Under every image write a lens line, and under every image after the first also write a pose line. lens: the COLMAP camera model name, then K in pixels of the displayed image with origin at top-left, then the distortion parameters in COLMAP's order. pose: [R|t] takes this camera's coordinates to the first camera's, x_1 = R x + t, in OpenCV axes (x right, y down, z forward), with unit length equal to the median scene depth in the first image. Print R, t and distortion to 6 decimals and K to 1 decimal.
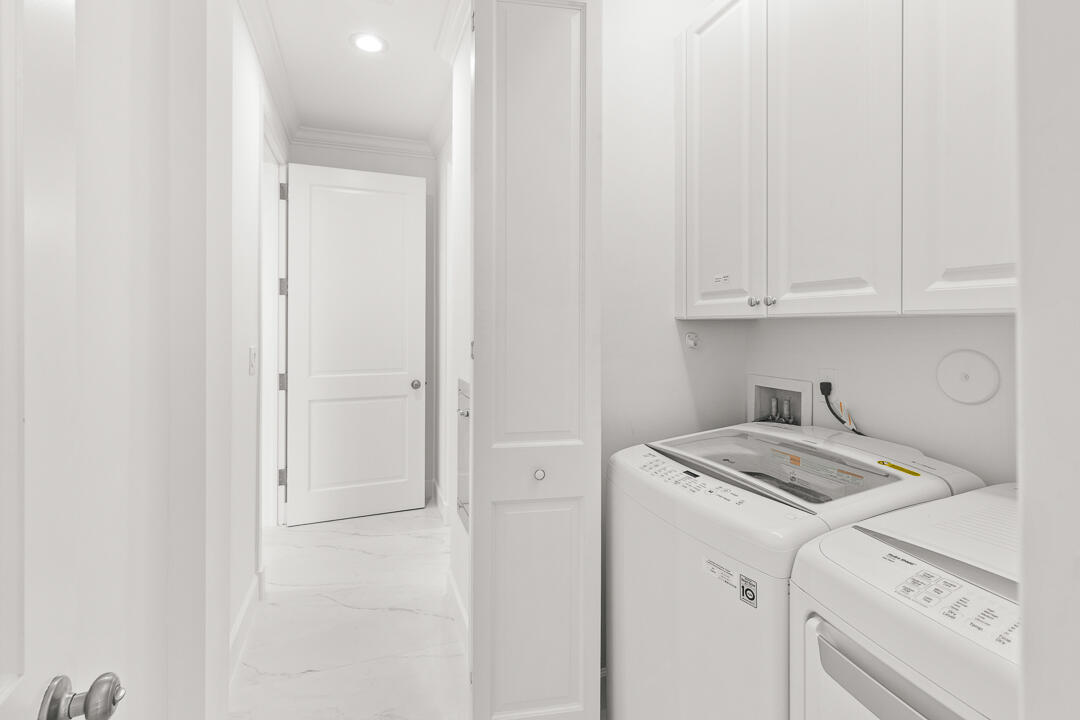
lens RADIAL K [[496.5, 0, 540.2], [0, 496.5, 323.2], [0, 0, 1]] dist [0.001126, -0.000512]
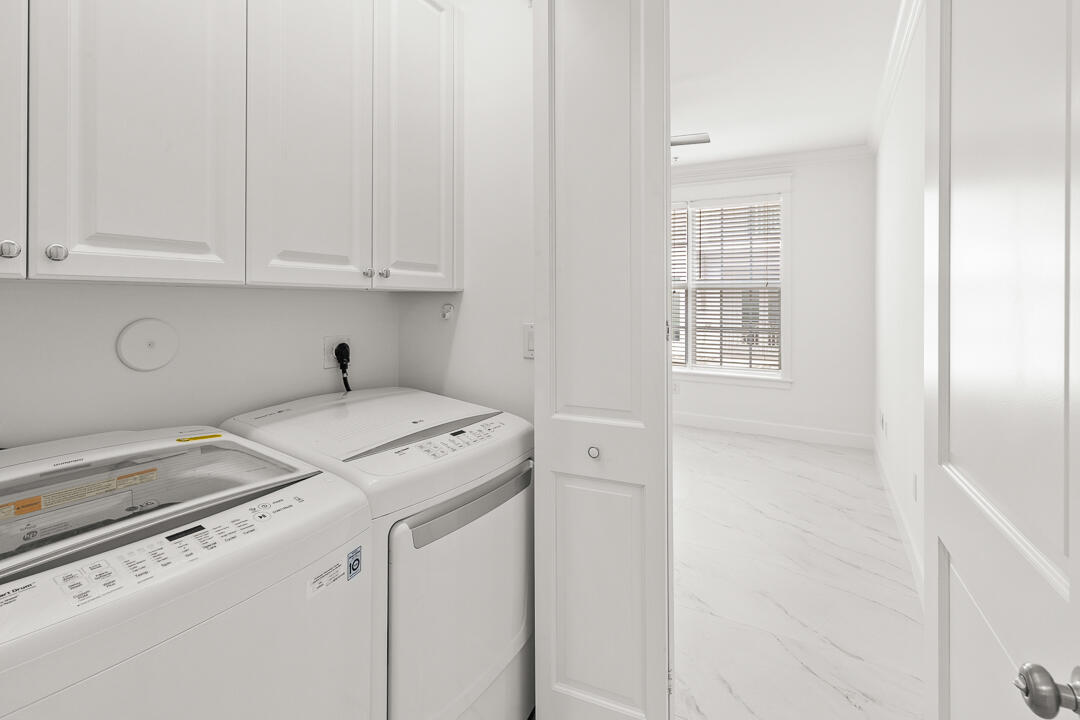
lens RADIAL K [[500.4, 0, 537.5], [0, 500.4, 306.4], [0, 0, 1]] dist [0.000338, -0.000467]
pose [[-0.630156, -0.016496, 0.776293, -0.514431], [-0.011296, 0.999863, 0.012077, 0.009171], [-0.776386, -0.001158, -0.630257, 1.194127]]
